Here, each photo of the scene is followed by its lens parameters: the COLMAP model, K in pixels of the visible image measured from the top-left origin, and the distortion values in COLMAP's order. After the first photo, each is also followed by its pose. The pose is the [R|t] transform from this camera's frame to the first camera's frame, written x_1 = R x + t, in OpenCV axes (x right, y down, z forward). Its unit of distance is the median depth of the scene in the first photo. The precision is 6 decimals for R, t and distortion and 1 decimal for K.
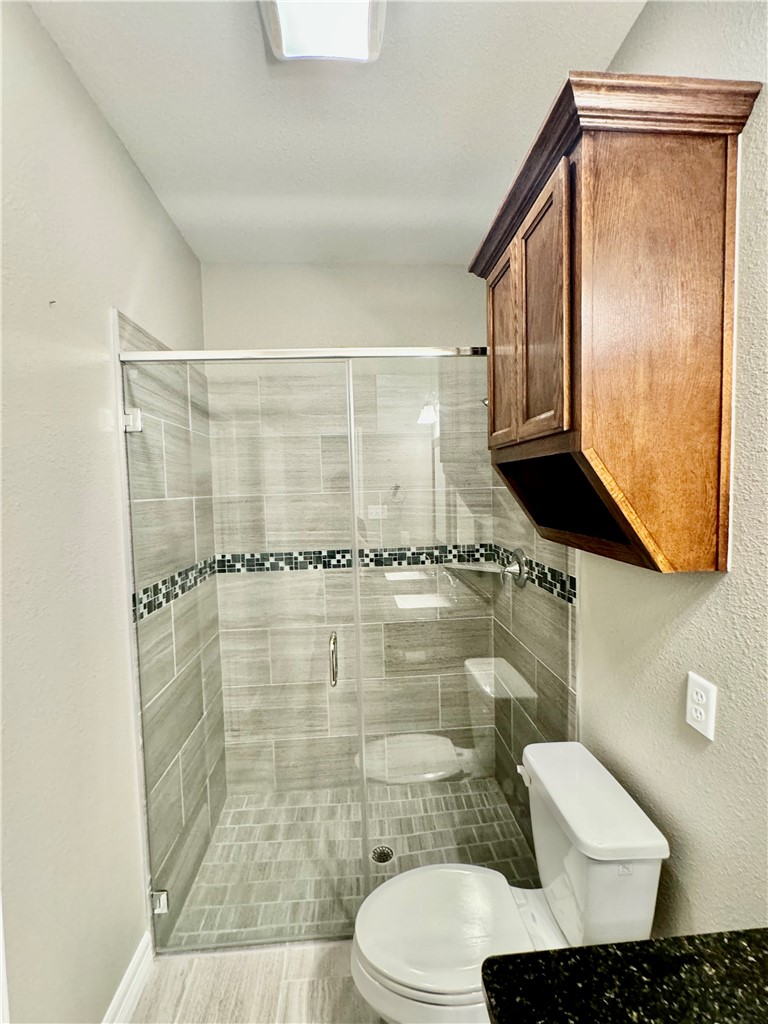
lens RADIAL K [[447.1, 0, 386.4], [0, 447.1, 511.8], [0, 0, 1]] dist [-0.000042, 0.000197]
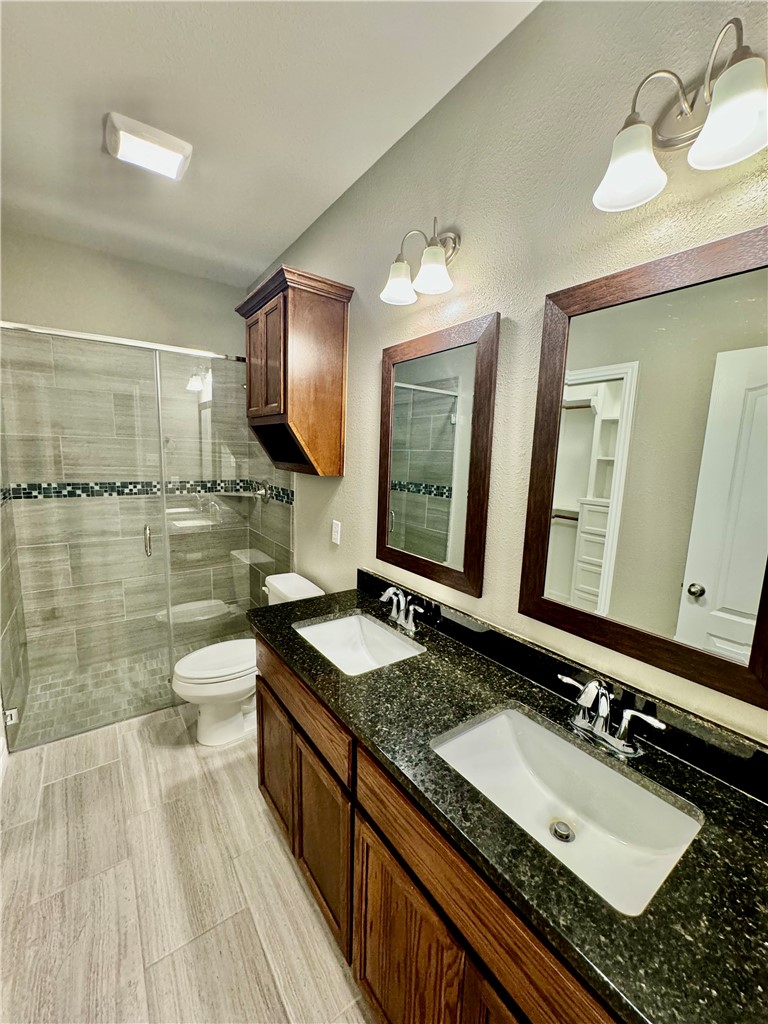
lens RADIAL K [[414.0, 0, 382.4], [0, 414.0, 512.0], [0, 0, 1]] dist [-0.001648, 0.001081]
pose [[0.852158, -0.020313, 0.522890, -0.115540], [-0.025914, 0.996382, 0.080939, 0.056438], [-0.522642, -0.082523, 0.848549, -0.455294]]
